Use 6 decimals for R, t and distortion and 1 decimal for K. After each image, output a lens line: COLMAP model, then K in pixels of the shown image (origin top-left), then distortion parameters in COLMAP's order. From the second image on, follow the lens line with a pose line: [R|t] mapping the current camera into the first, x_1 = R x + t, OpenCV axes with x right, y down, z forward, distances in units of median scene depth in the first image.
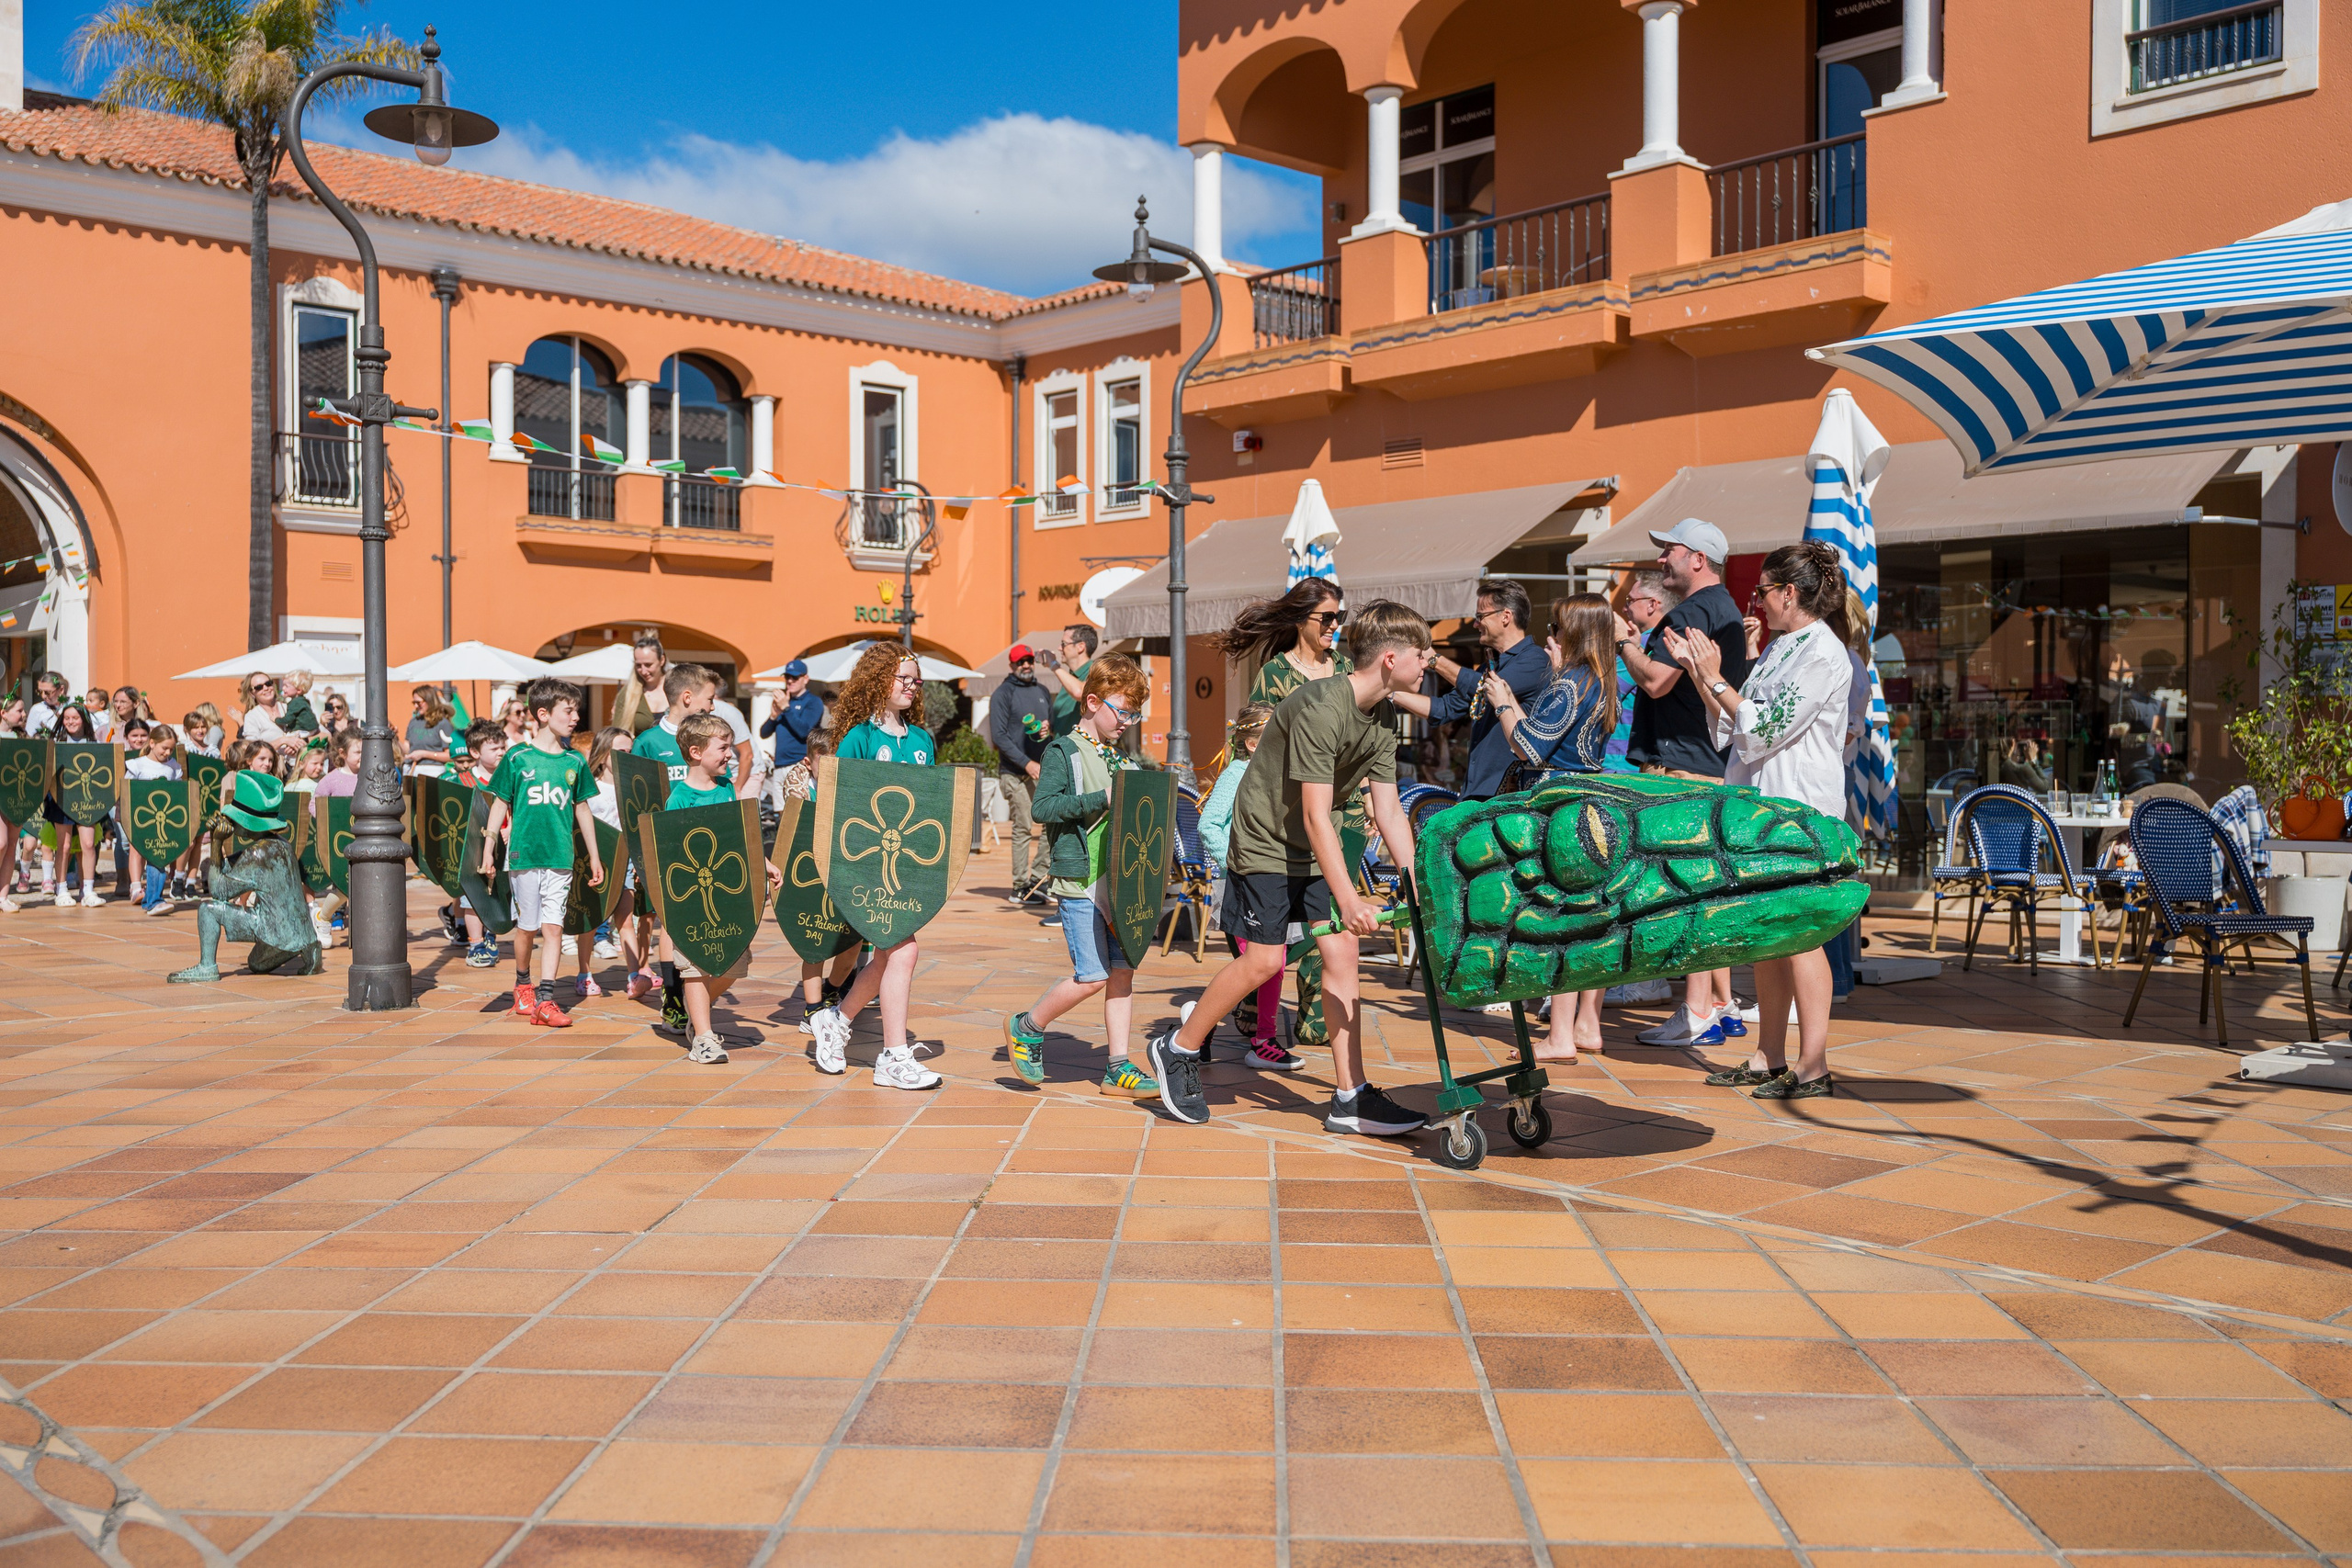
lens RADIAL K [[2117.0, 0, 1139.0], [0, 2117.0, 796.3], [0, 0, 1]] dist [-0.003197, 0.010456]
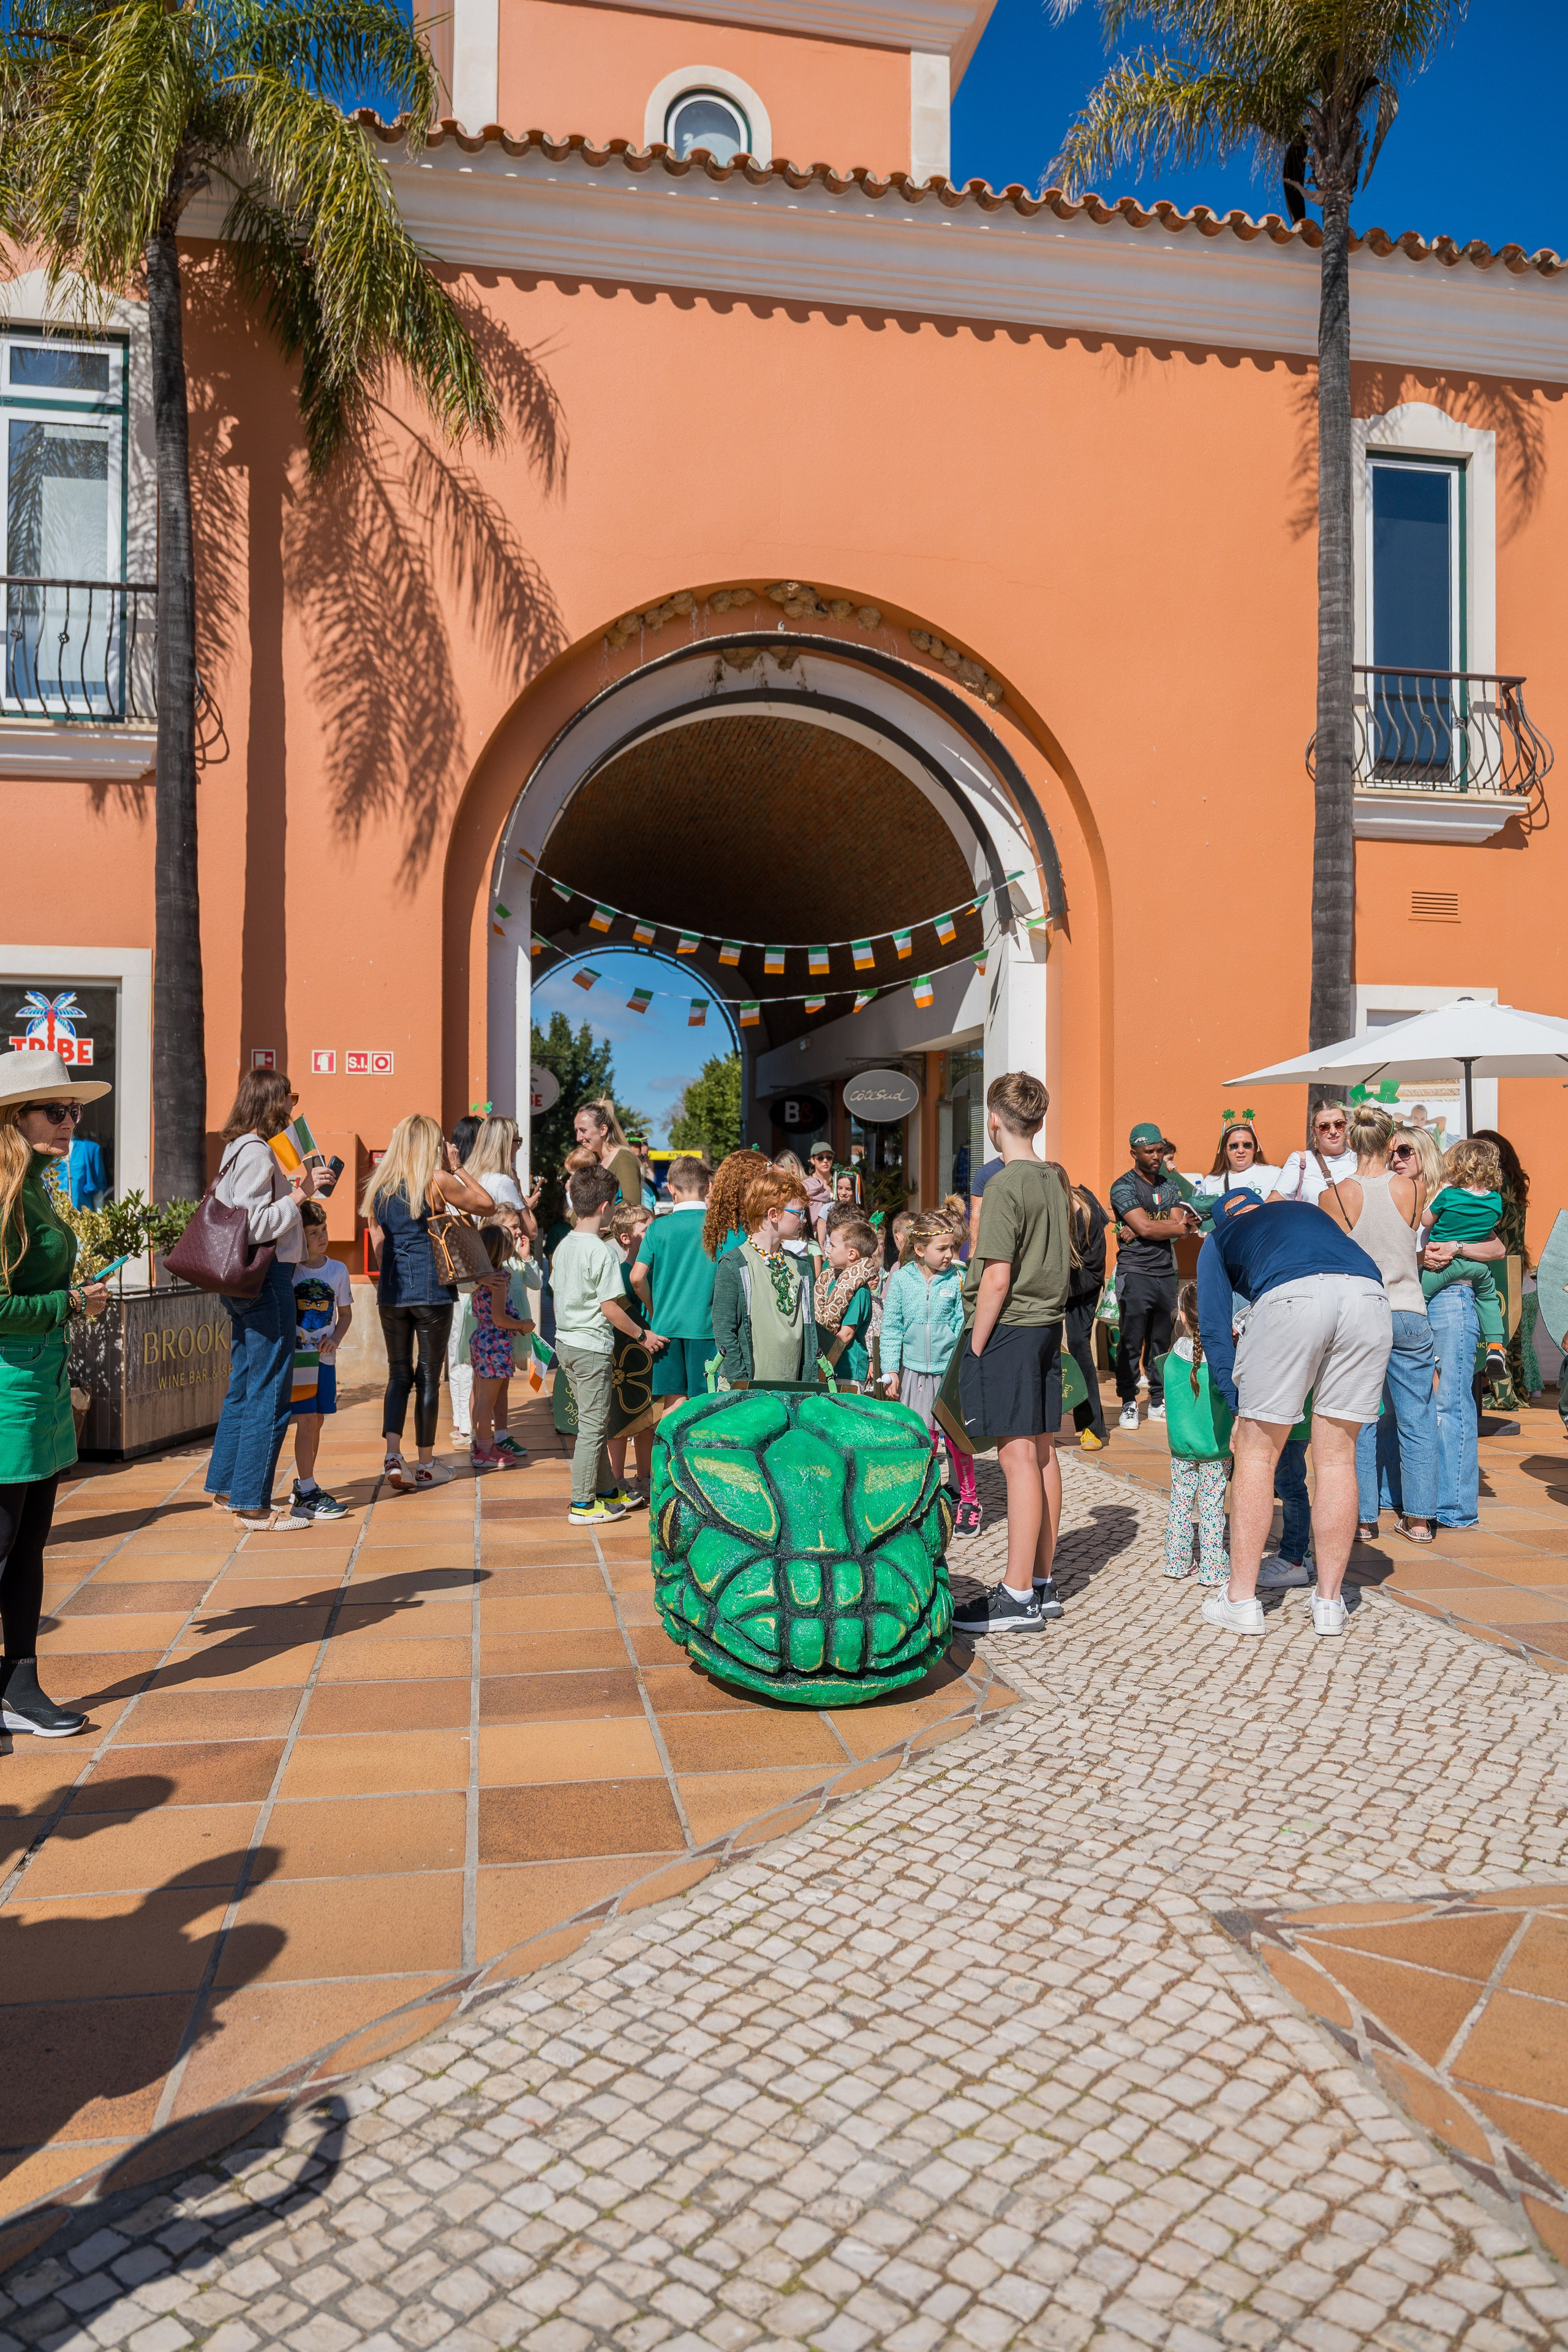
lens RADIAL K [[1620.6, 0, 754.3], [0, 1620.6, 1183.9], [0, 0, 1]] dist [-0.000555, -0.006969]
pose [[0.839332, -0.002114, -0.543614, -0.308353], [-0.009073, 0.999799, -0.017897, -0.021198], [0.543543, 0.019954, 0.839144, 0.553196]]
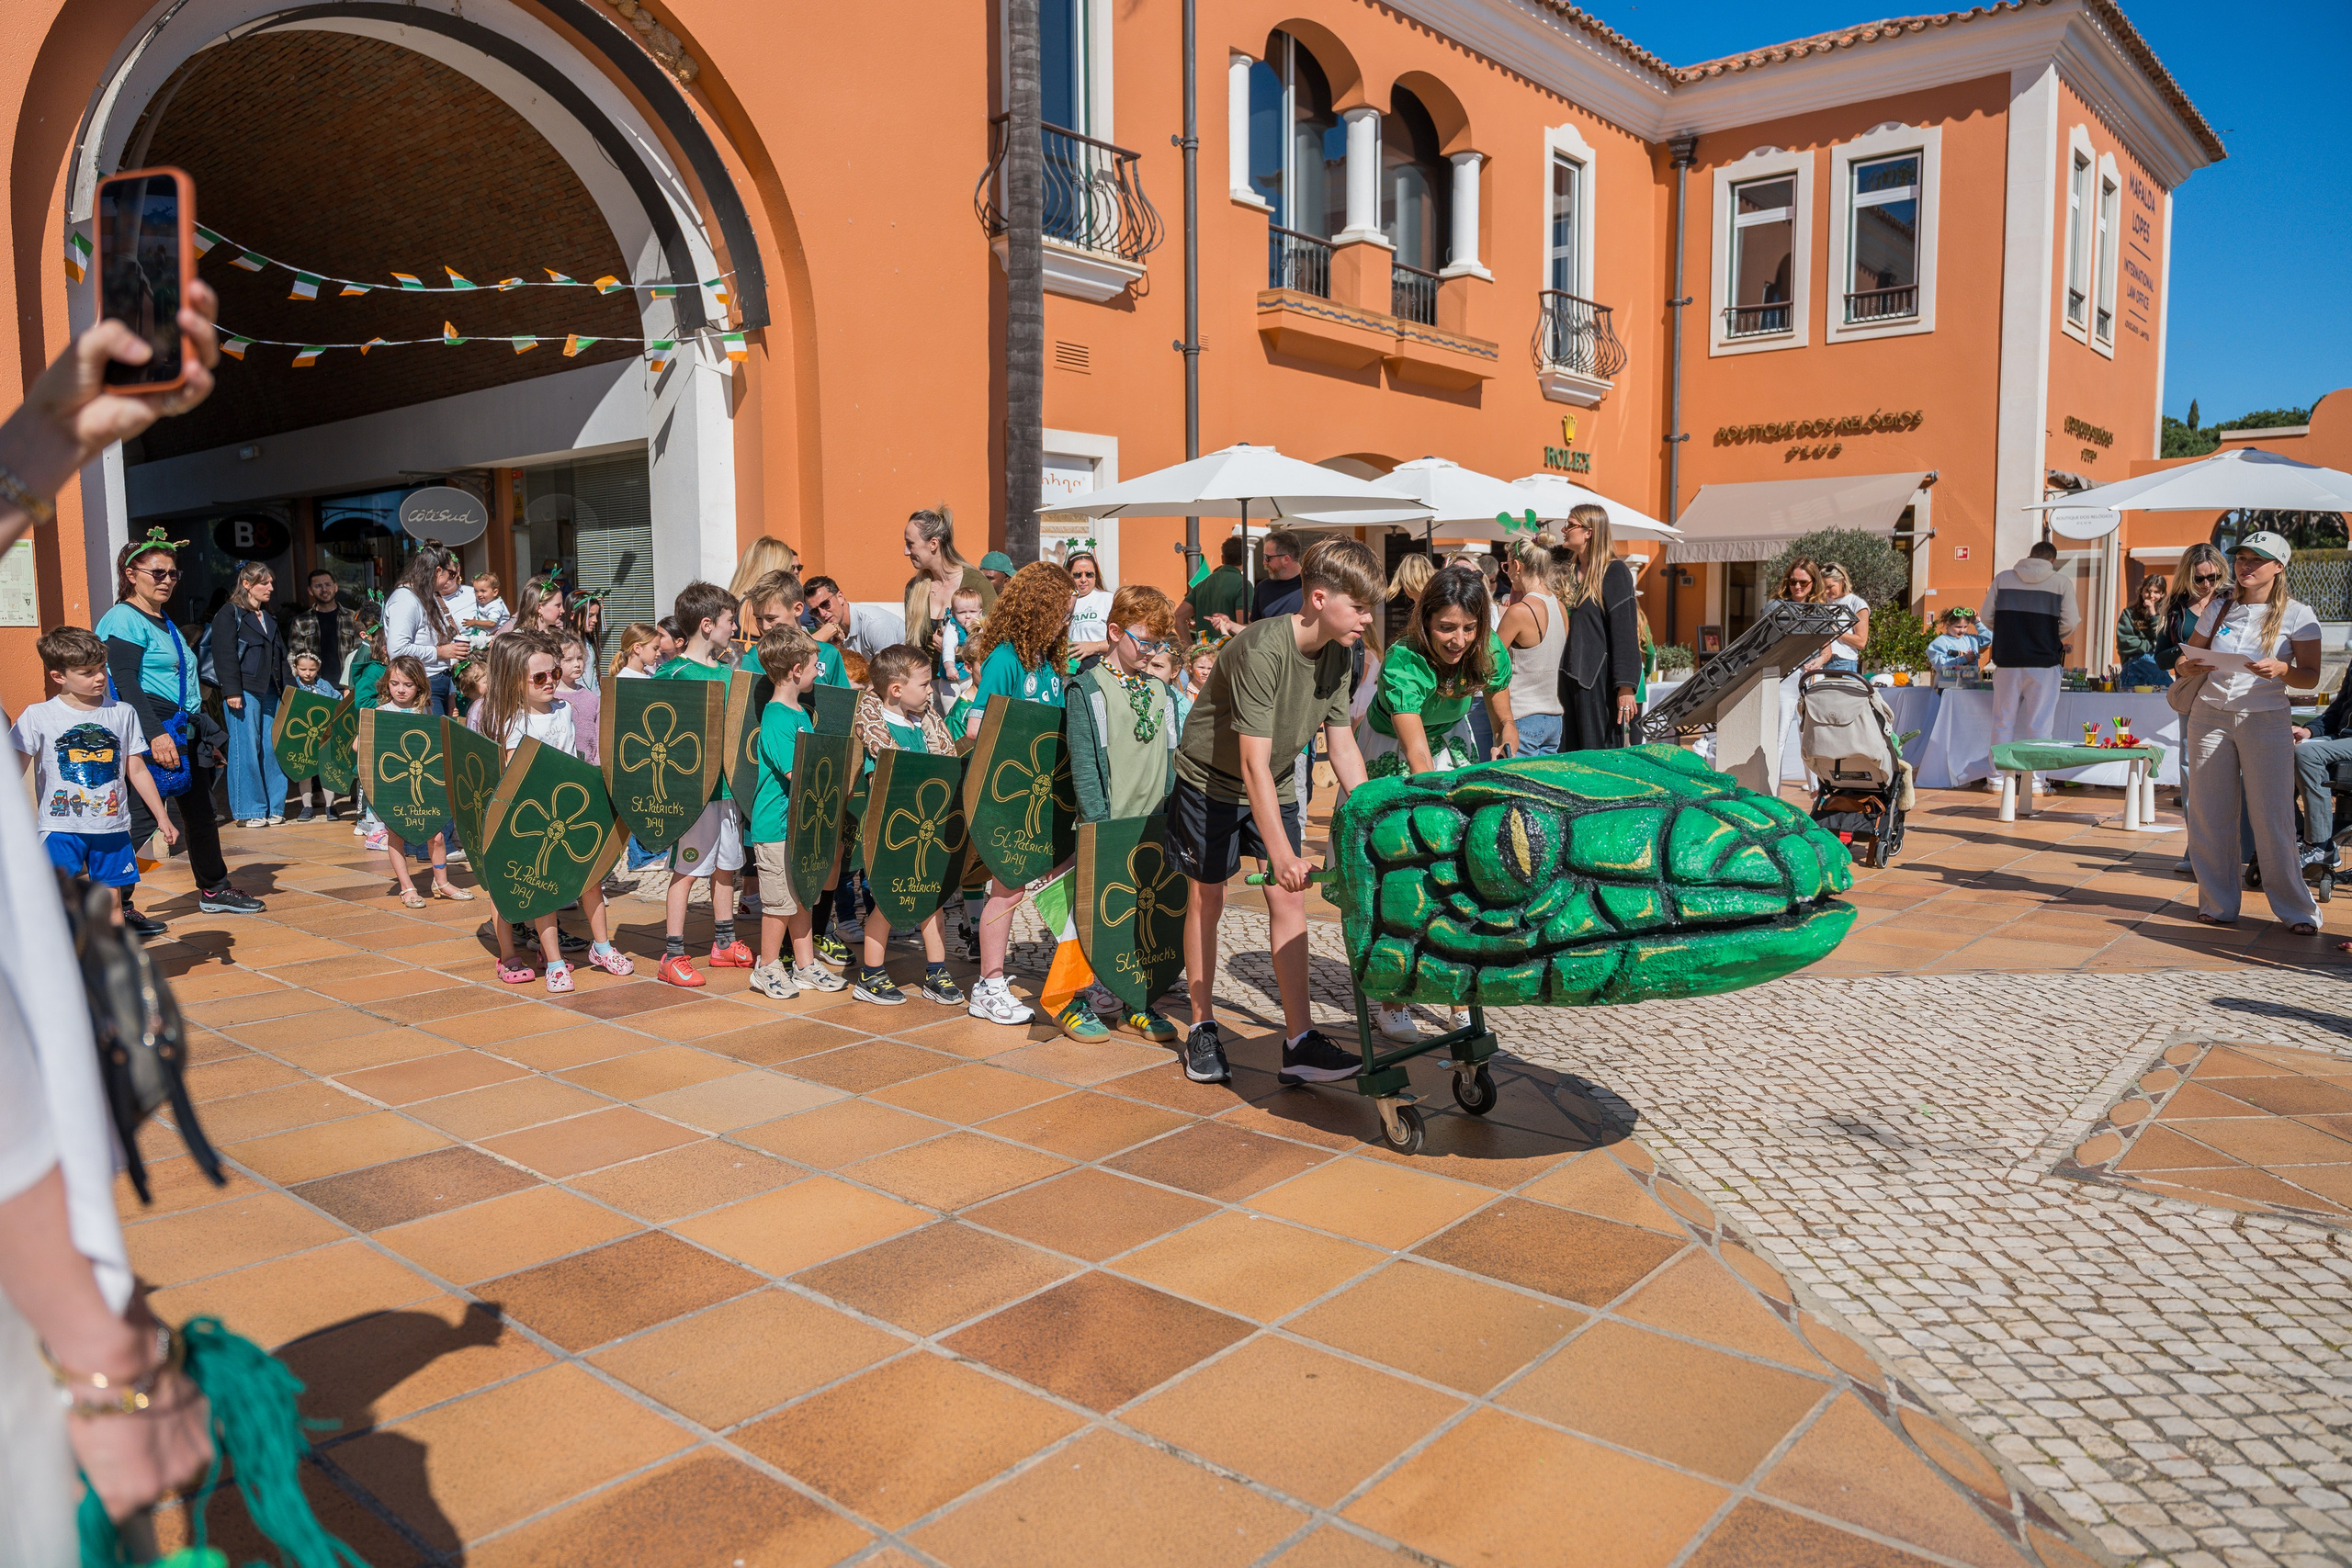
lens RADIAL K [[1620.5, 0, 1177.8], [0, 1620.5, 766.4], [0, 0, 1]] dist [-0.000555, -0.006969]
pose [[0.993548, -0.015262, 0.112382, -0.422842], [0.008076, 0.997910, 0.064120, -0.016936], [-0.113125, -0.062799, 0.991594, 0.541398]]
